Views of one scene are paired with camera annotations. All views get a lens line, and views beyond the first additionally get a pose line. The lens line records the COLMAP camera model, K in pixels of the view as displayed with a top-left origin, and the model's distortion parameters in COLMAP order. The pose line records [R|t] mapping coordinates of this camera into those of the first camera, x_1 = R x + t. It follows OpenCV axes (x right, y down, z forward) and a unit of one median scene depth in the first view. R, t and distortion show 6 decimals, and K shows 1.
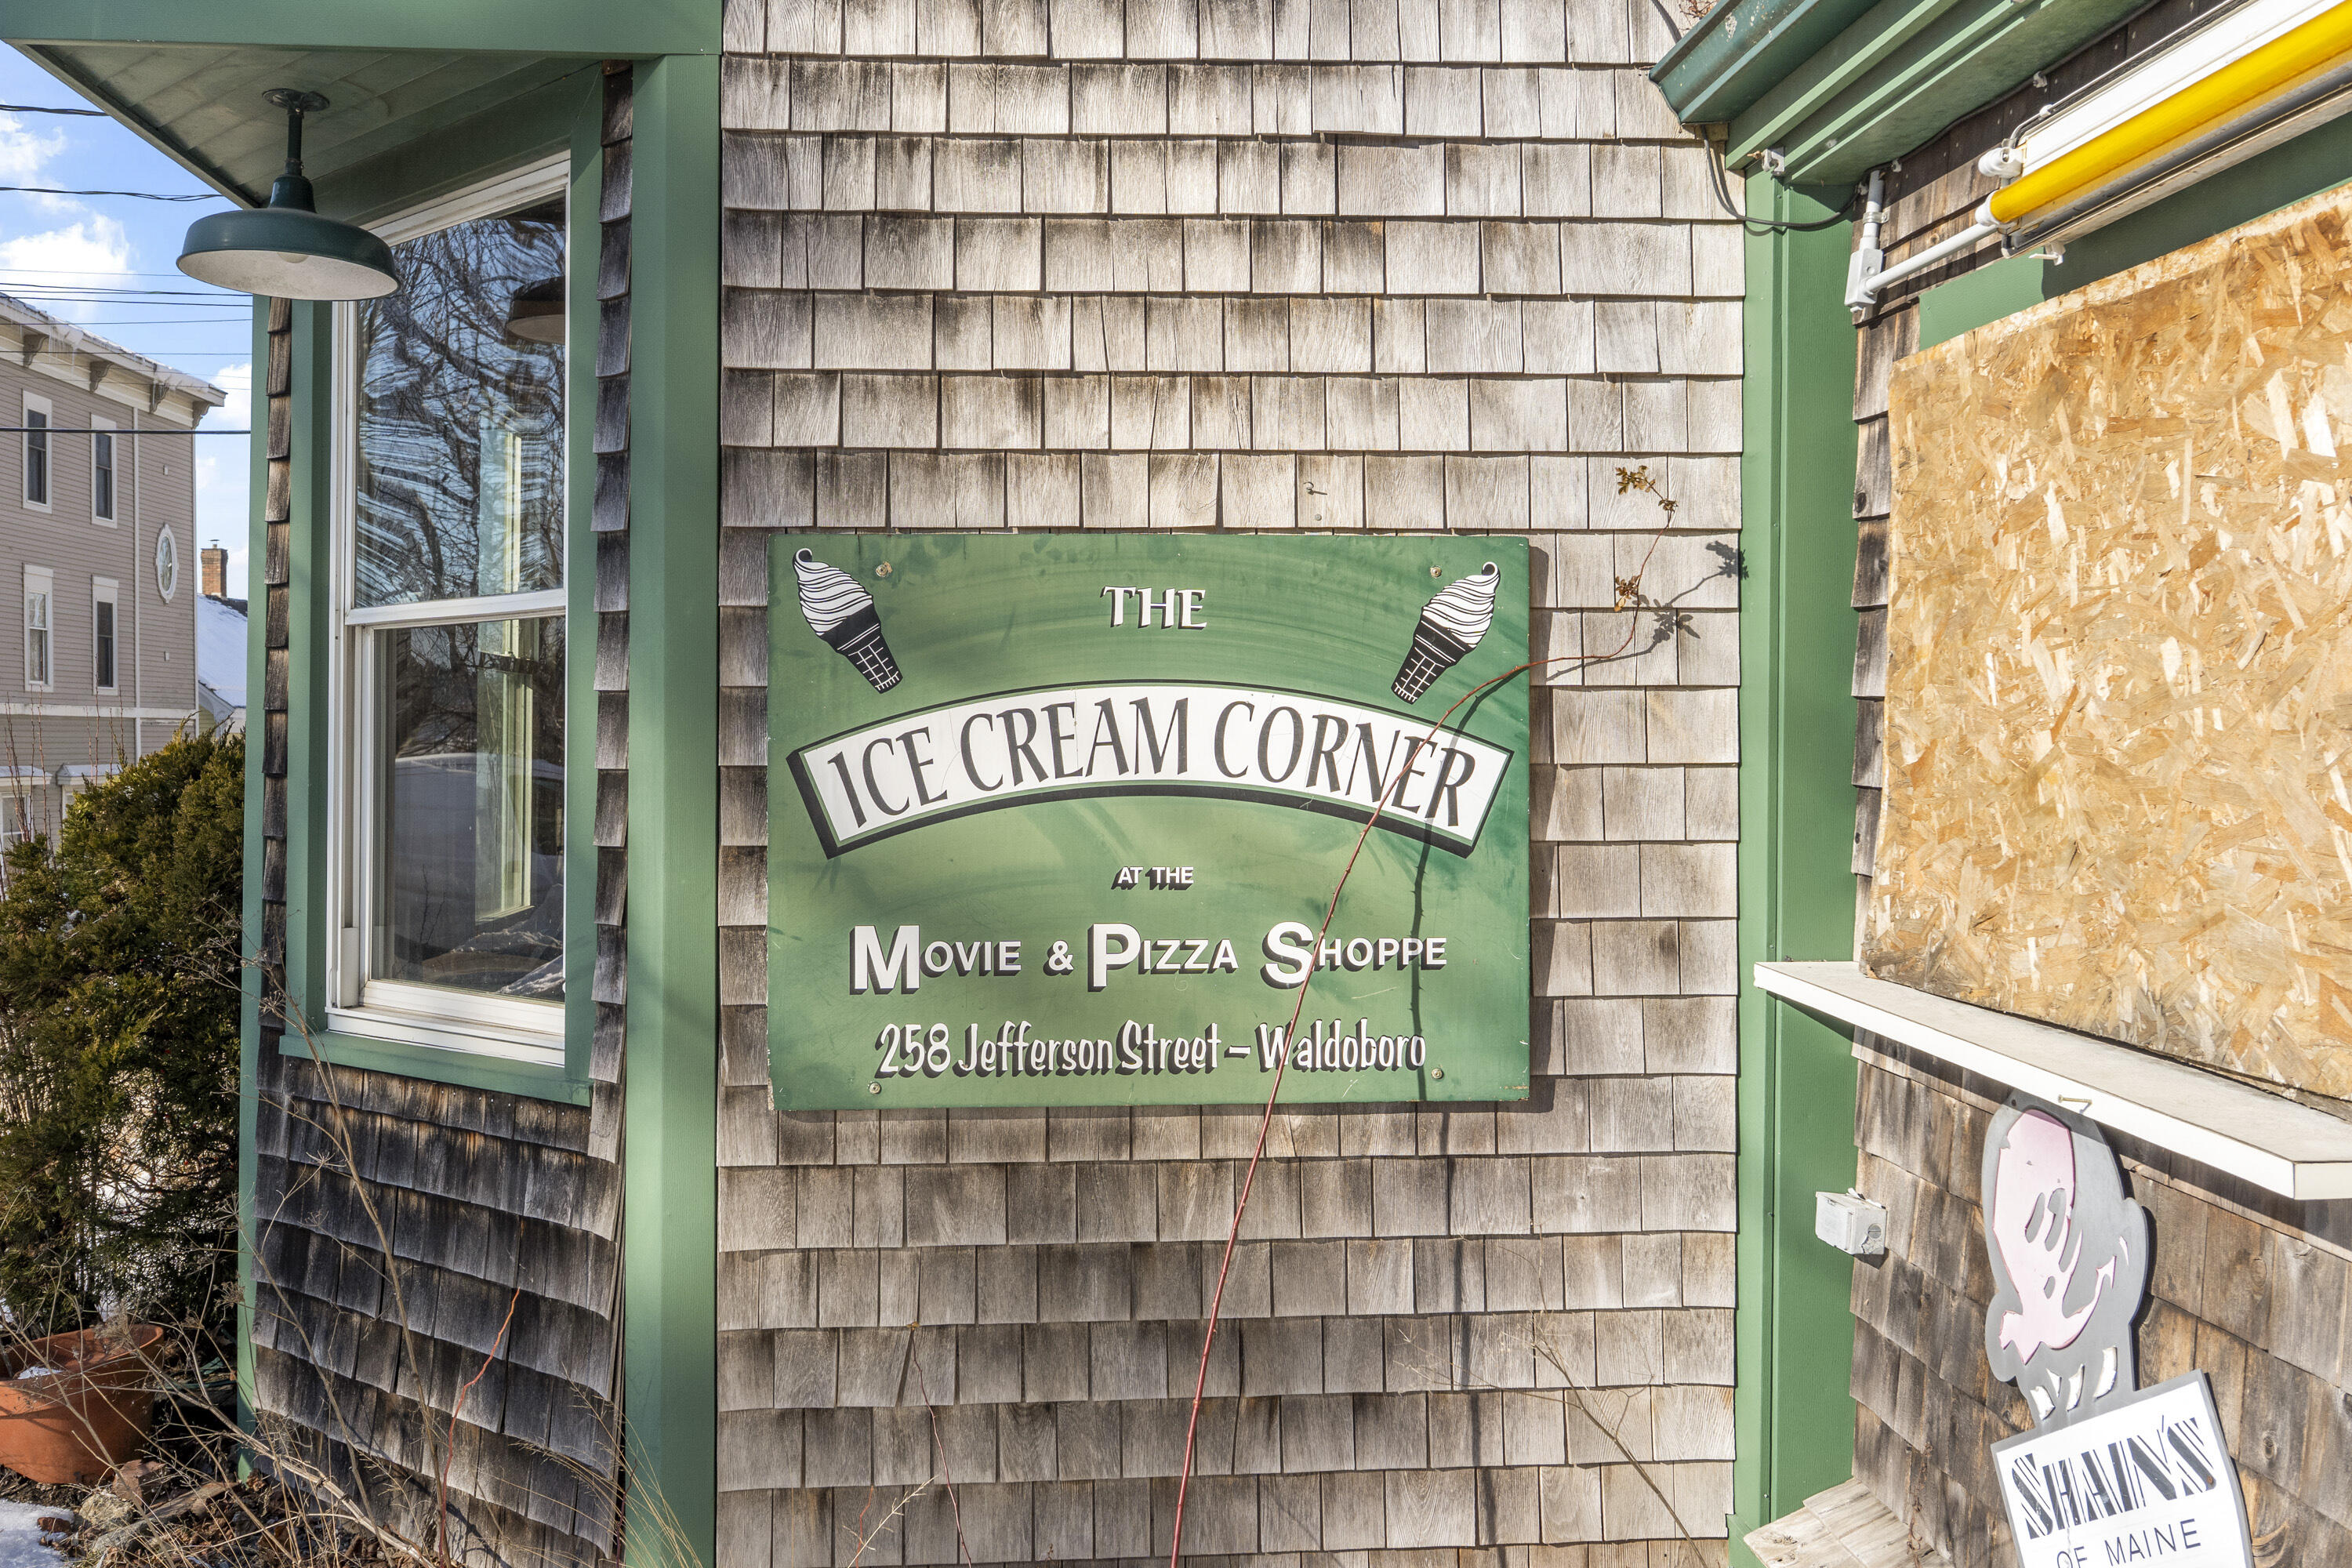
lens RADIAL K [[2082.5, 0, 1227.1], [0, 2082.5, 655.7], [0, 0, 1]] dist [0.010657, -0.015506]
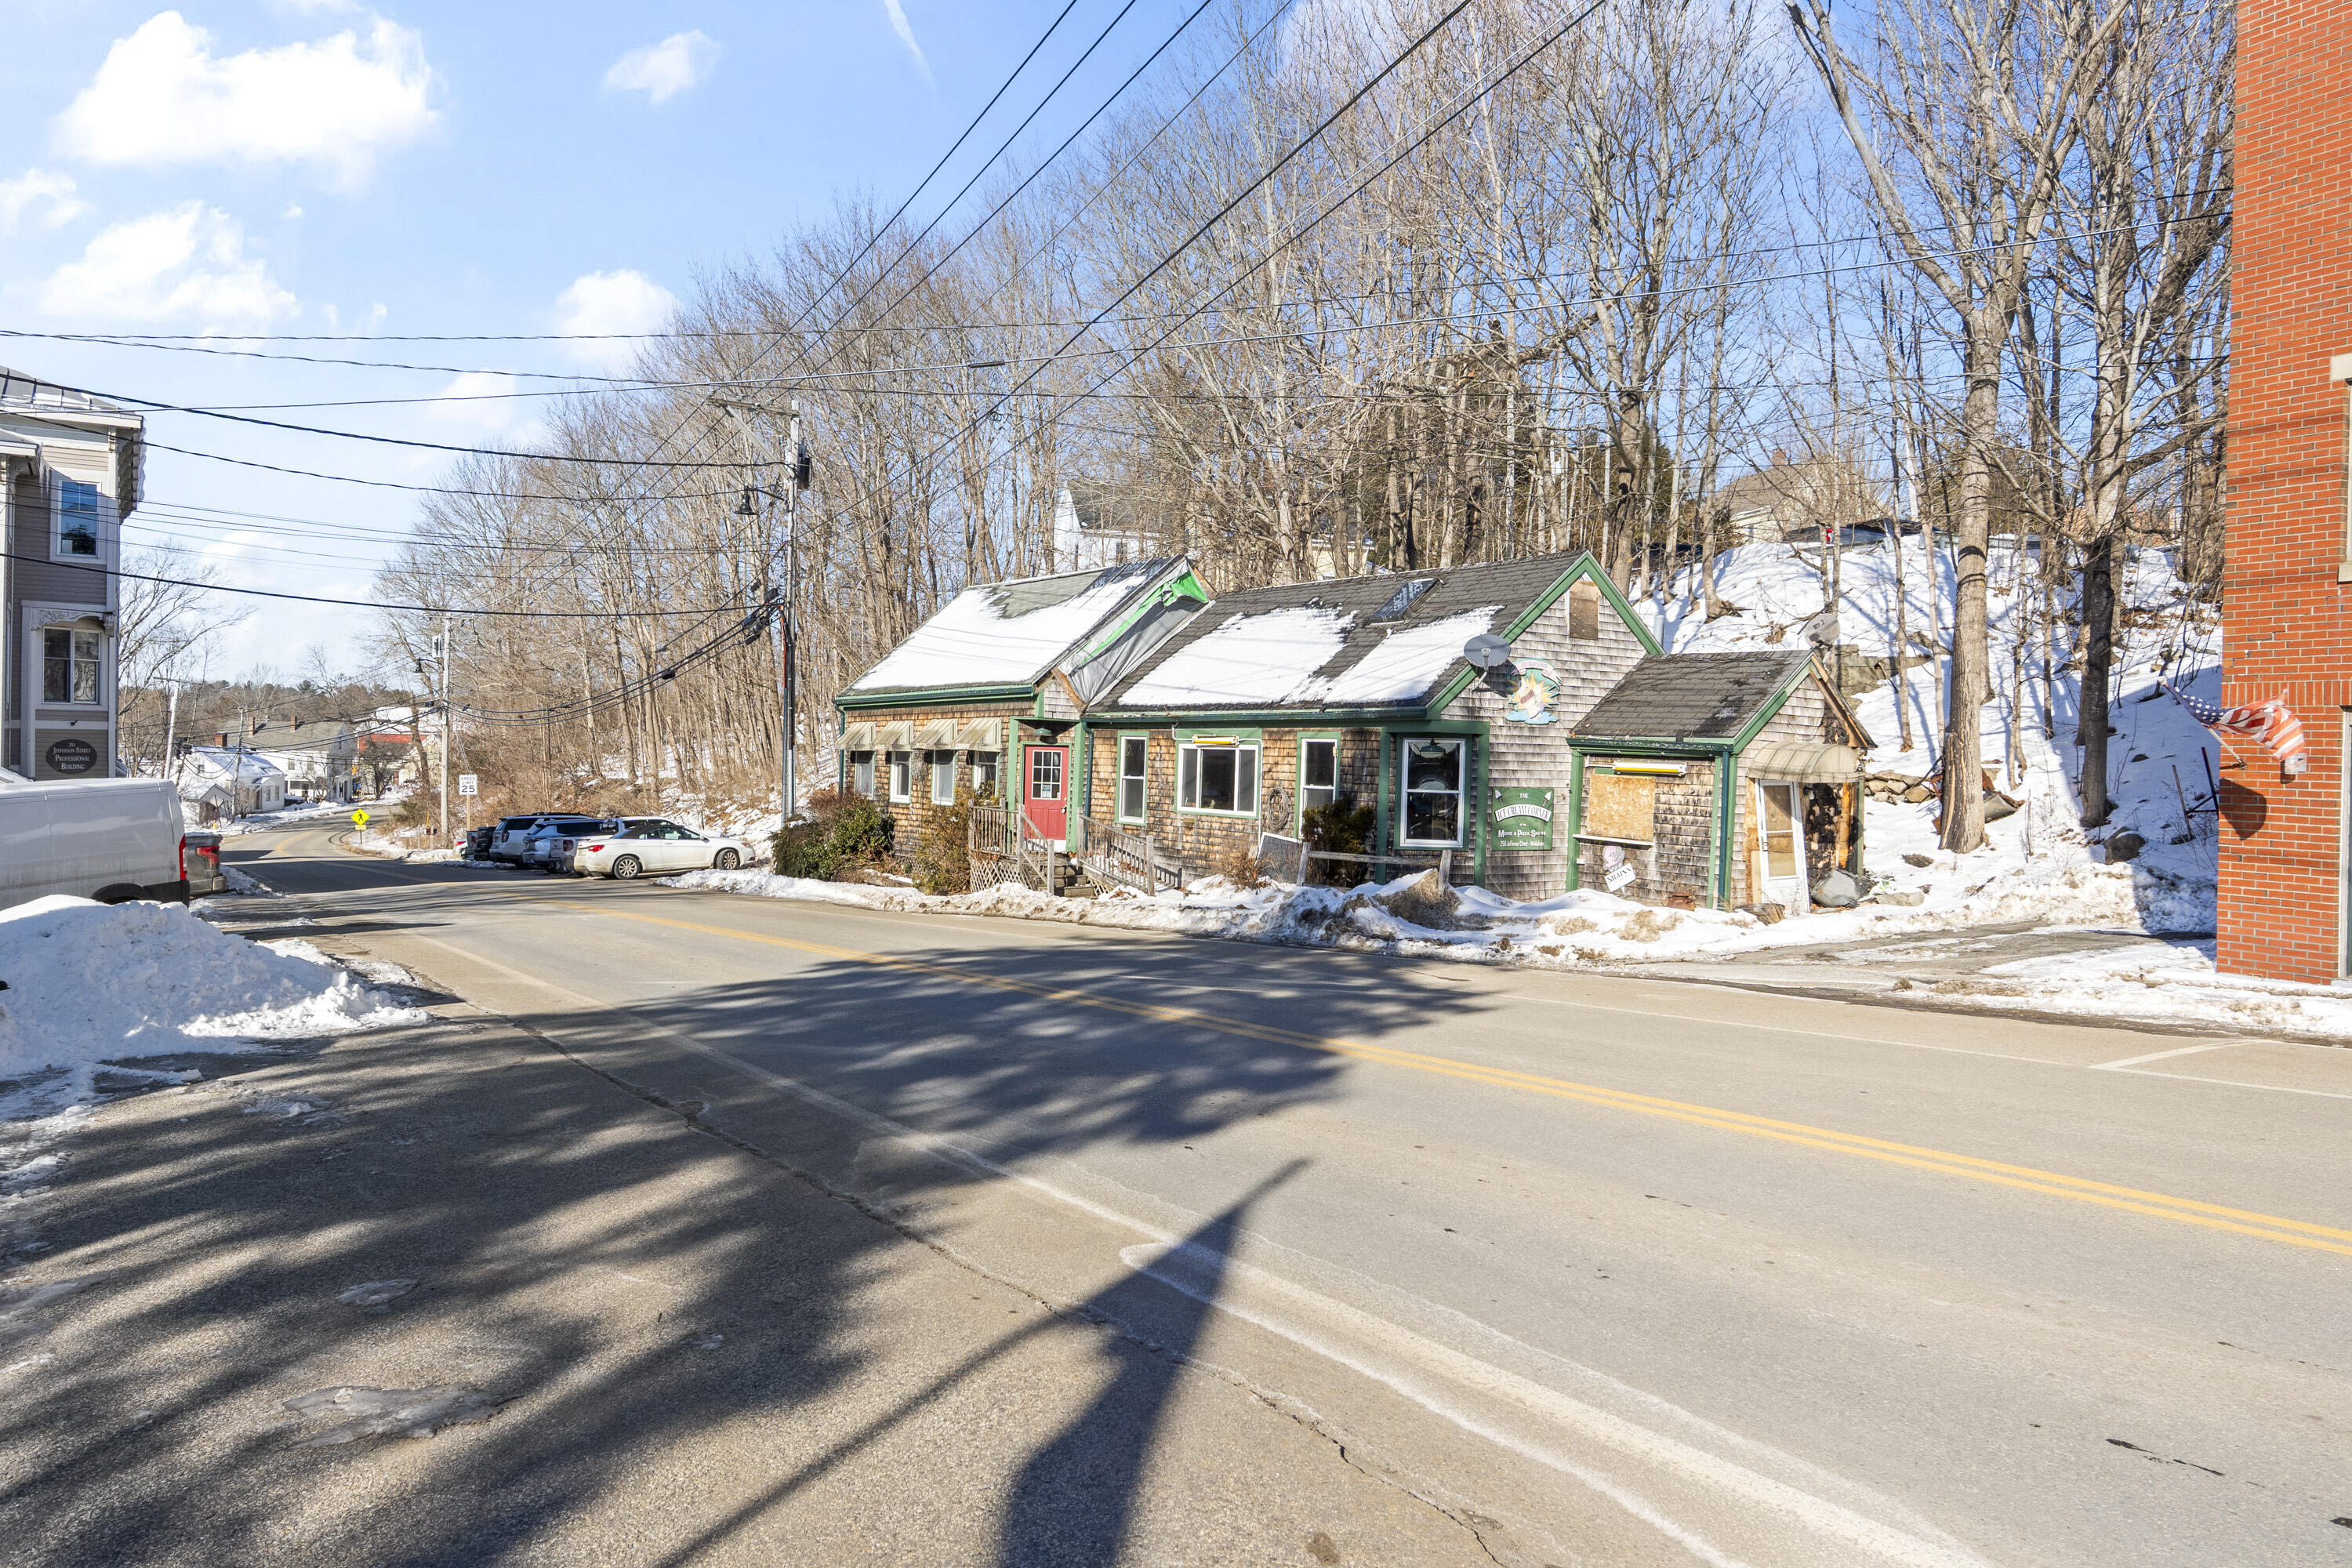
lens RADIAL K [[1647.6, 0, 1225.8], [0, 1647.6, 702.1], [0, 0, 1]] dist [0.010700, 0.000925]
pose [[0.871321, 0.037763, 0.489259, -4.708708], [-0.048846, 0.998757, 0.009900, -0.440084], [-0.488277, -0.032524, 0.872082, -4.643487]]
